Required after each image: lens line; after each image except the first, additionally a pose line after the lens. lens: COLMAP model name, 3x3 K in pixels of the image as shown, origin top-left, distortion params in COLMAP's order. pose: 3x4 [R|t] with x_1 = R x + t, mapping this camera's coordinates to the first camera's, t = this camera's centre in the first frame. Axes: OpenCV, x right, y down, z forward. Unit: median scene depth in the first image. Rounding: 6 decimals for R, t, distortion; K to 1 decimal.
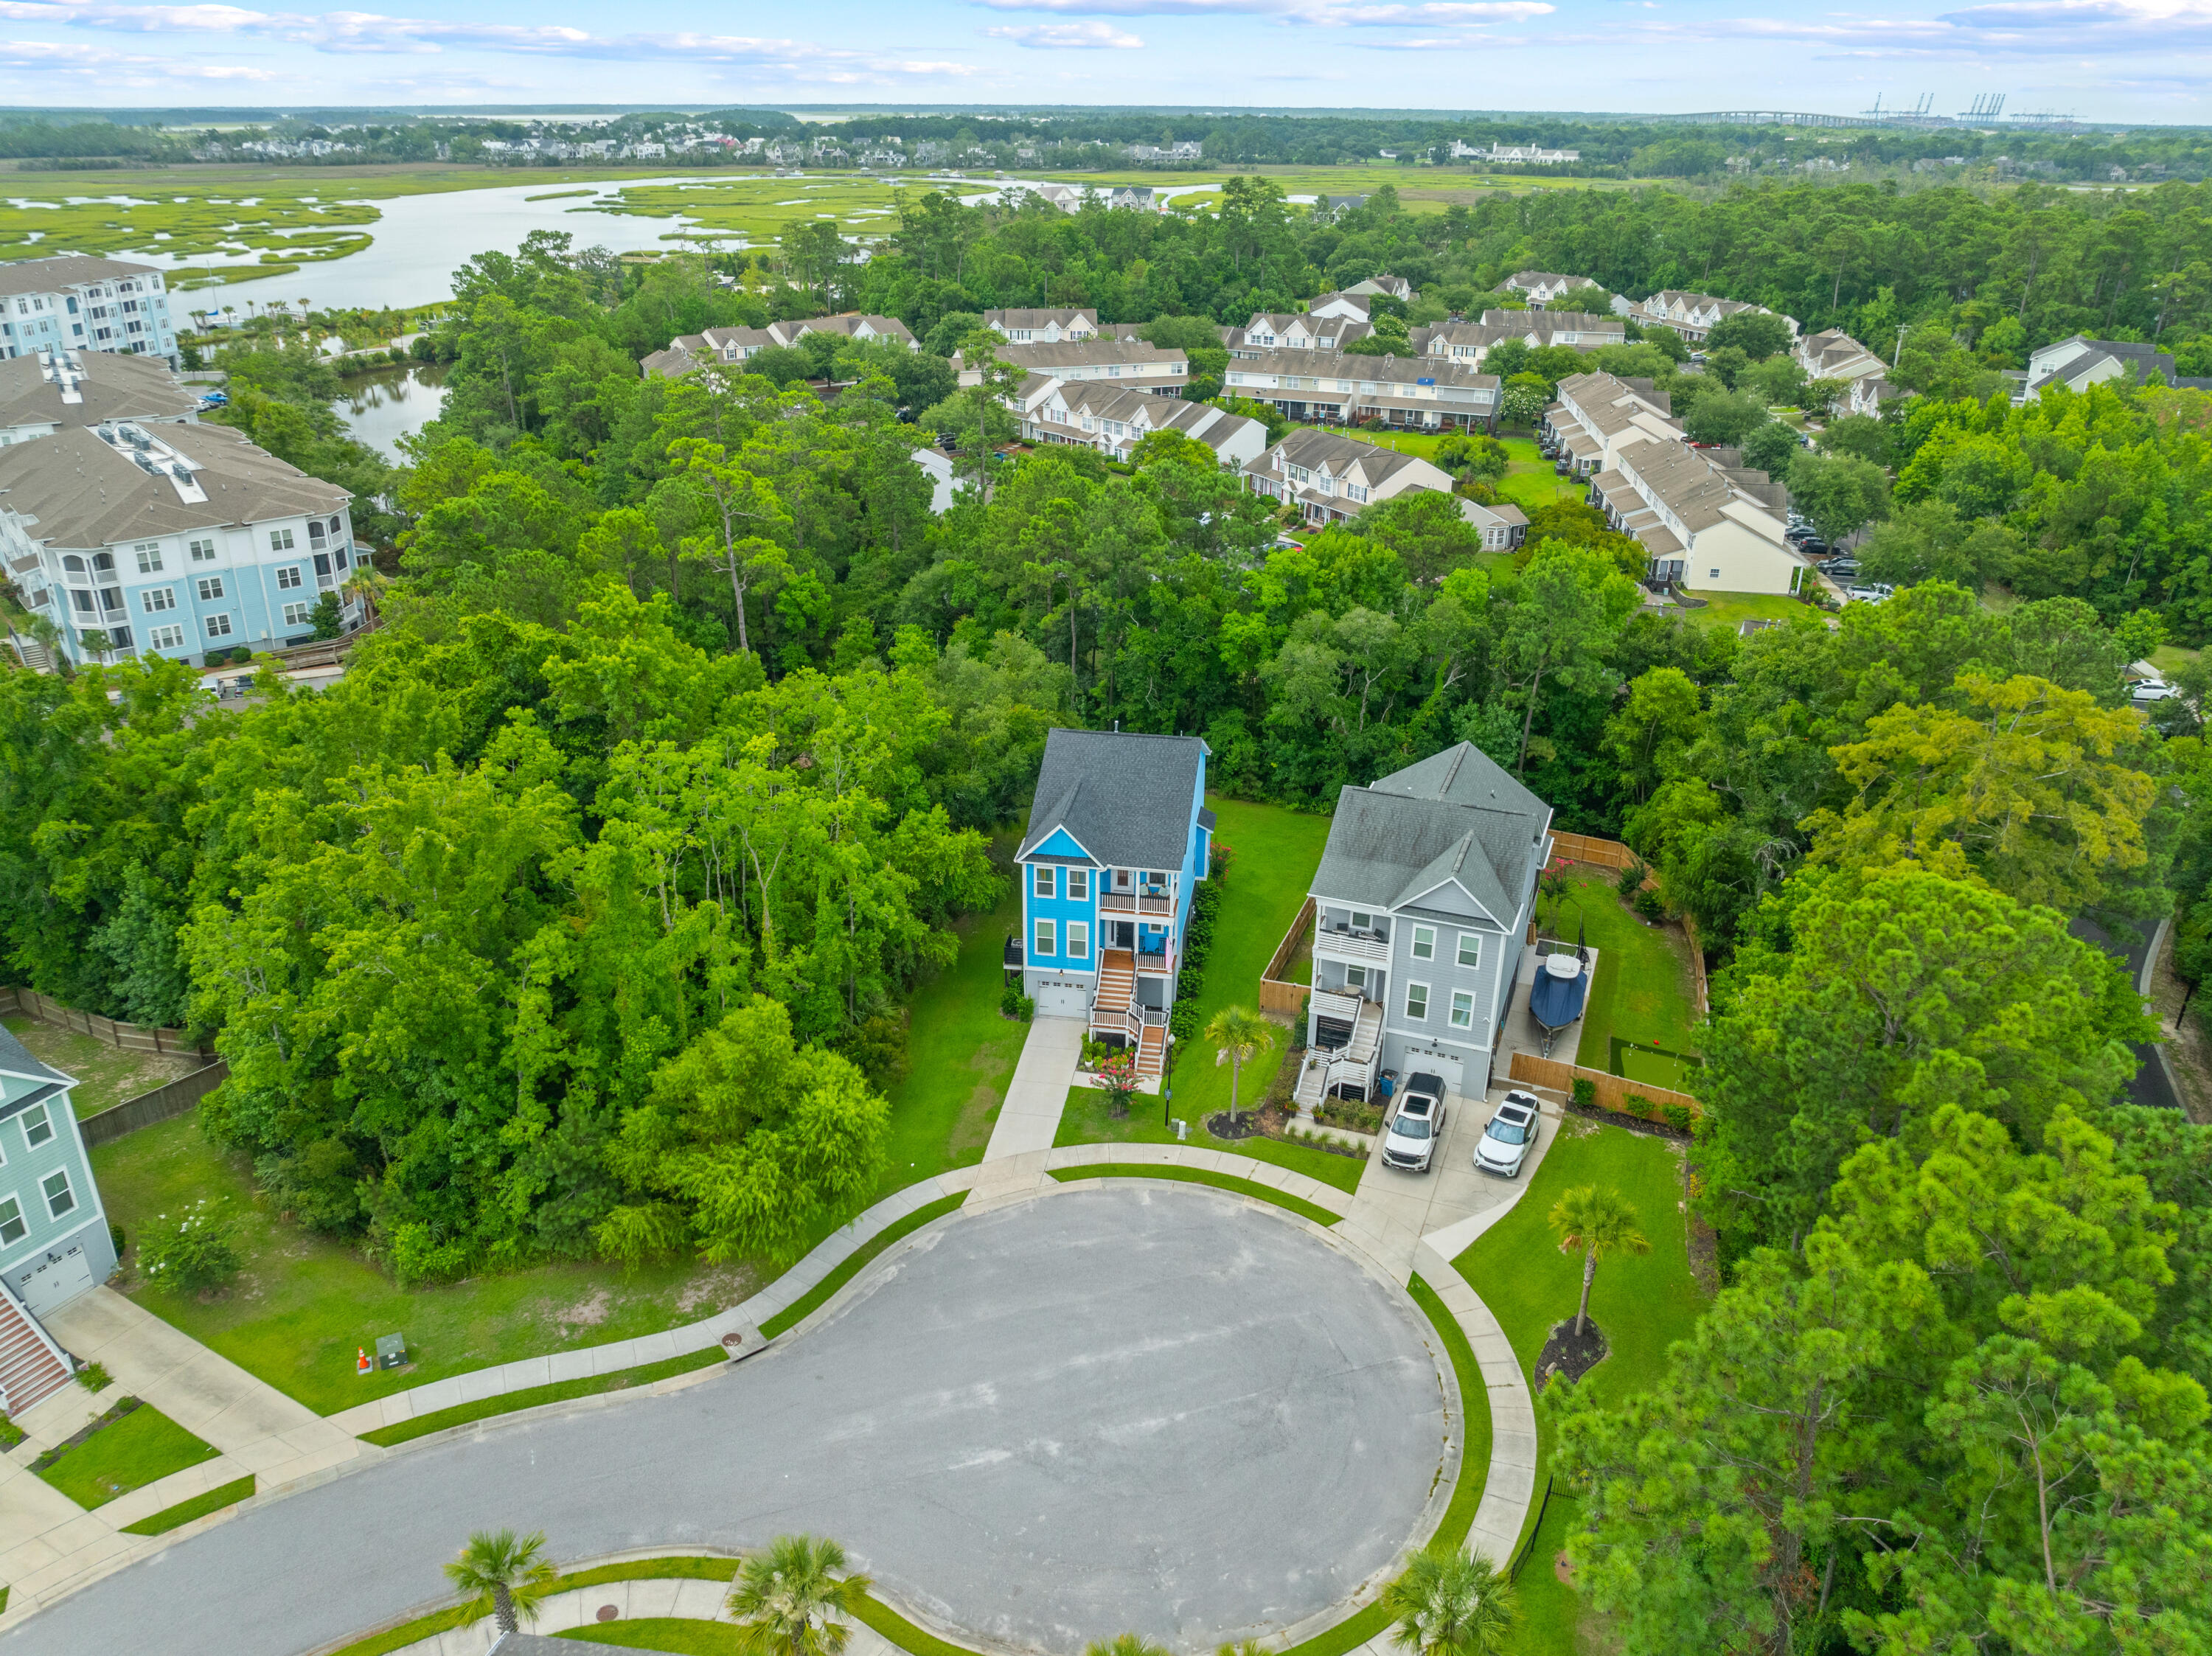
lens RADIAL K [[1590.2, 0, 1103.9], [0, 1590.2, 795.8], [0, 0, 1]] dist [-0.042939, 0.010741]
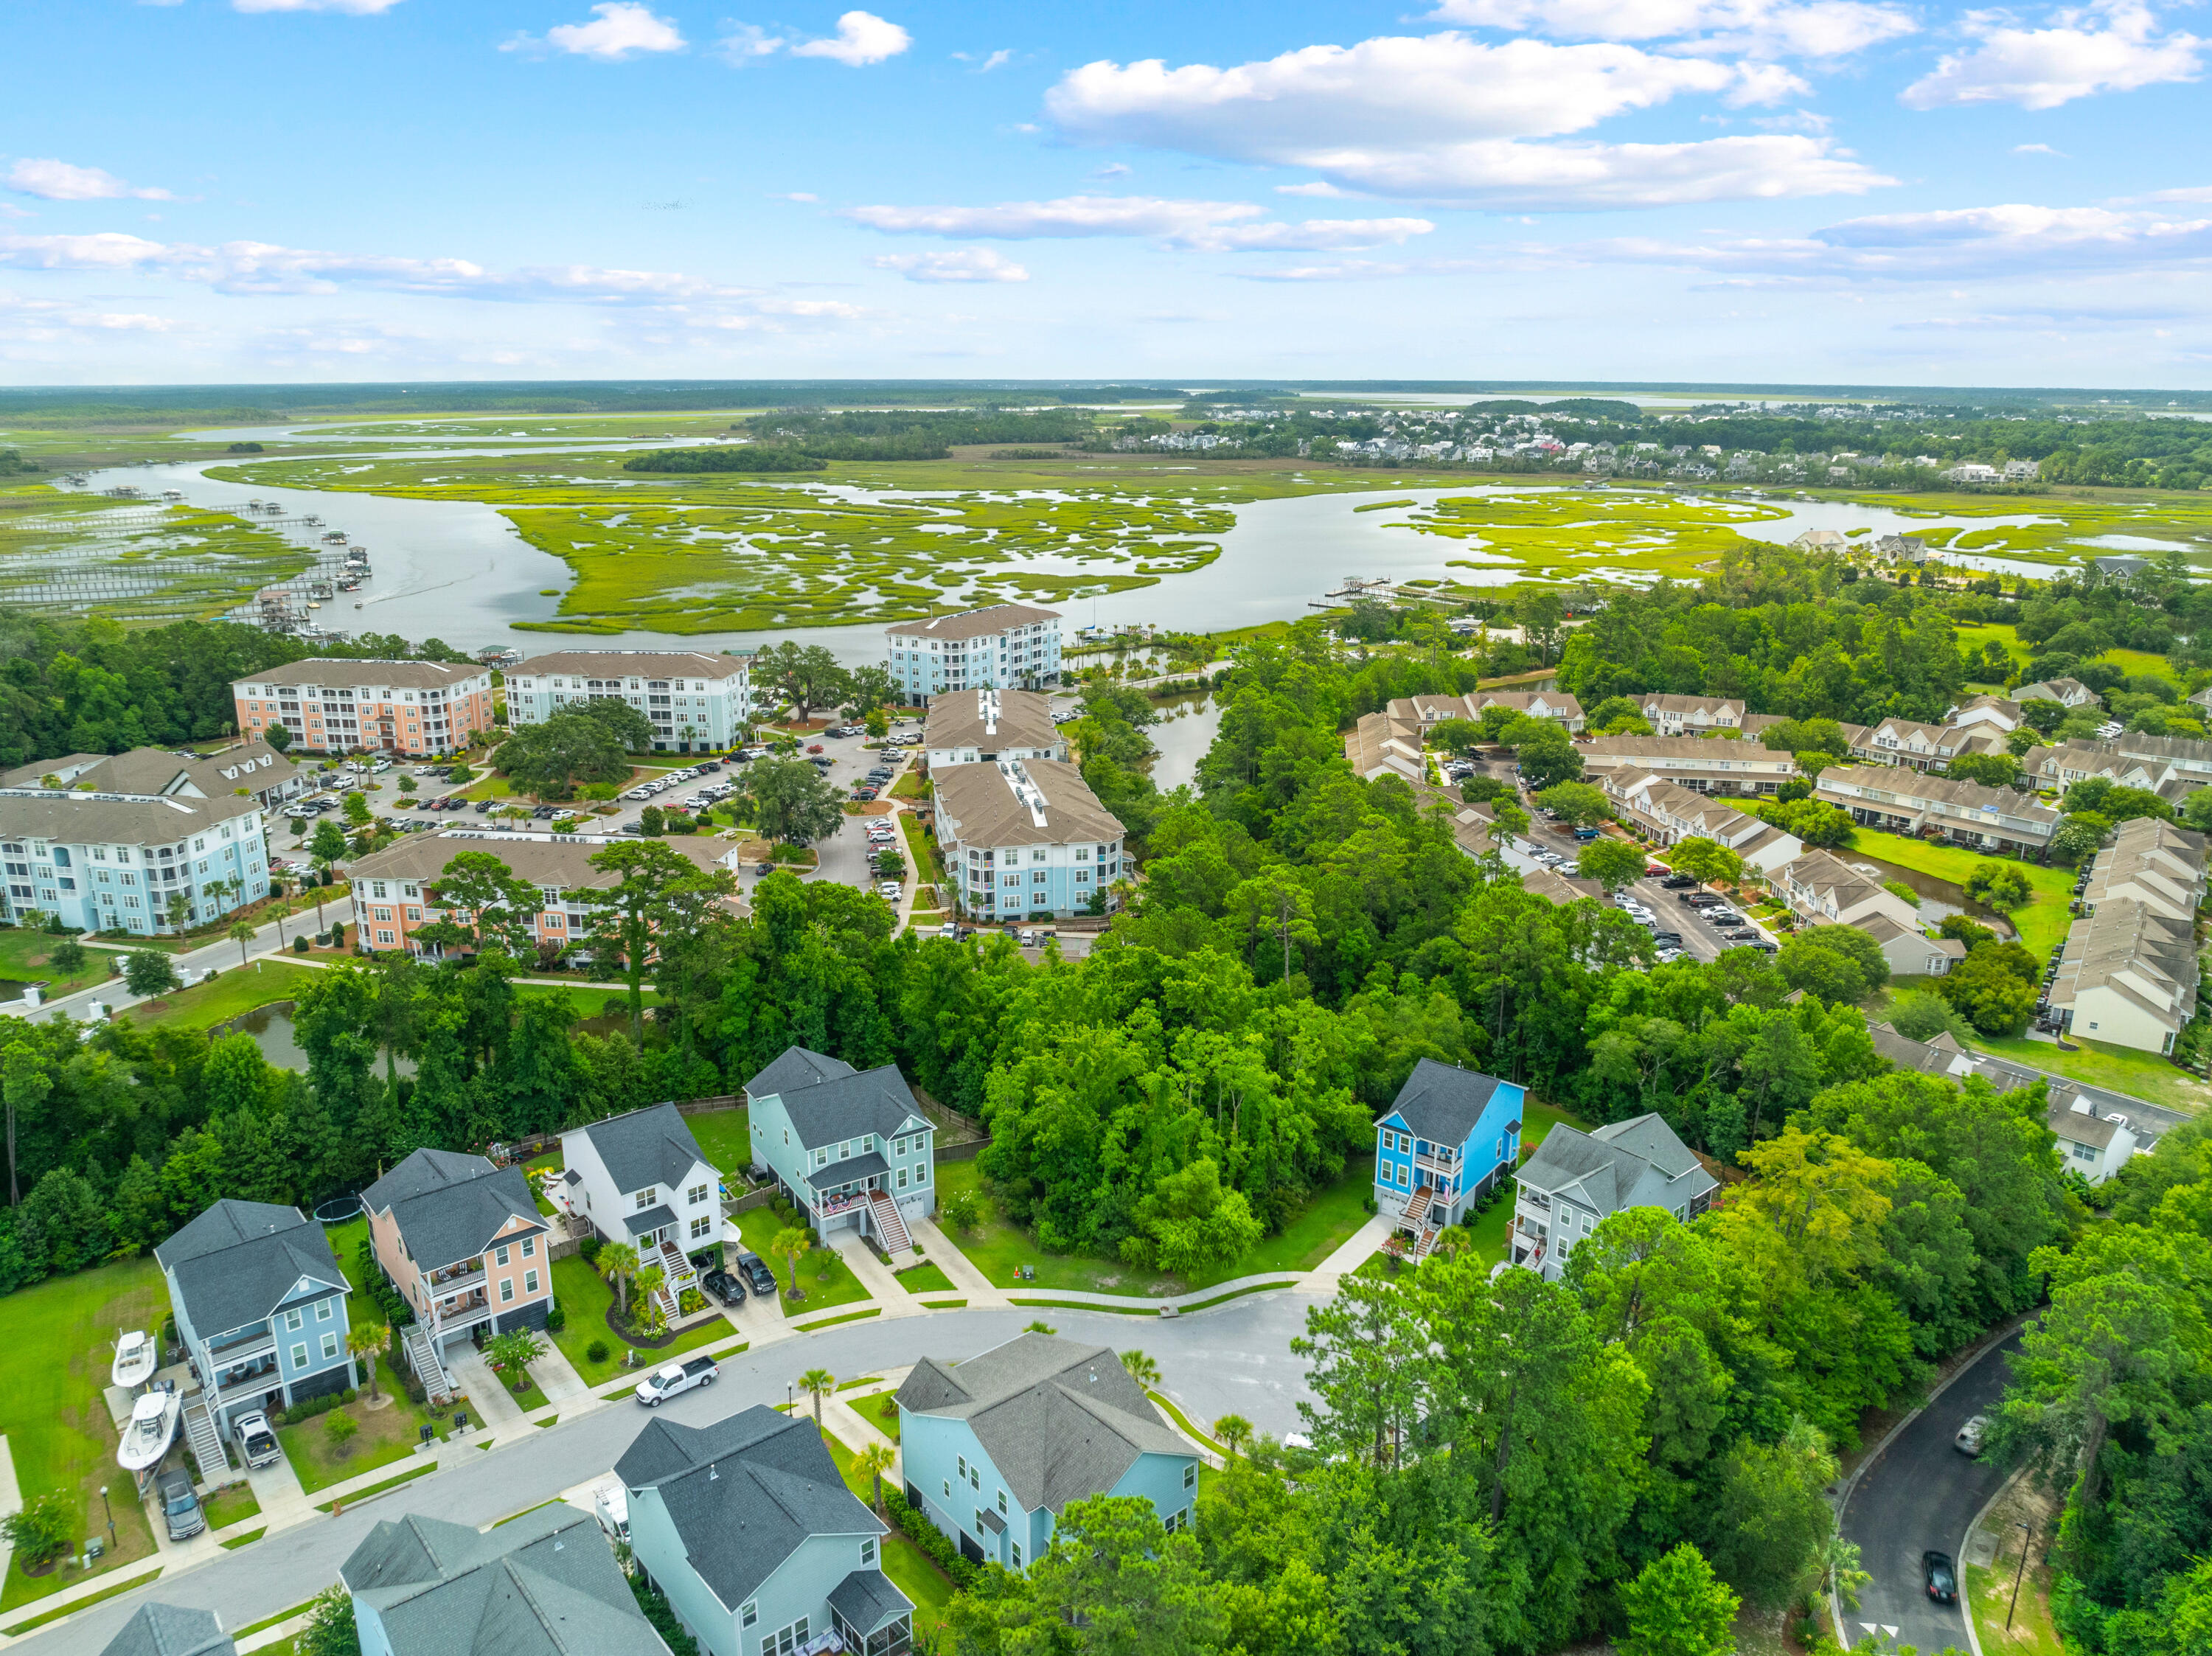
lens RADIAL K [[1573.7, 0, 1106.0], [0, 1573.7, 828.0], [0, 0, 1]] dist [-0.052350, -0.000837]
pose [[0.876080, 0.127390, -0.465034, 0.284613], [-0.188437, 0.978222, -0.087027, -0.047758], [0.443820, 0.163872, 0.881005, -0.487514]]
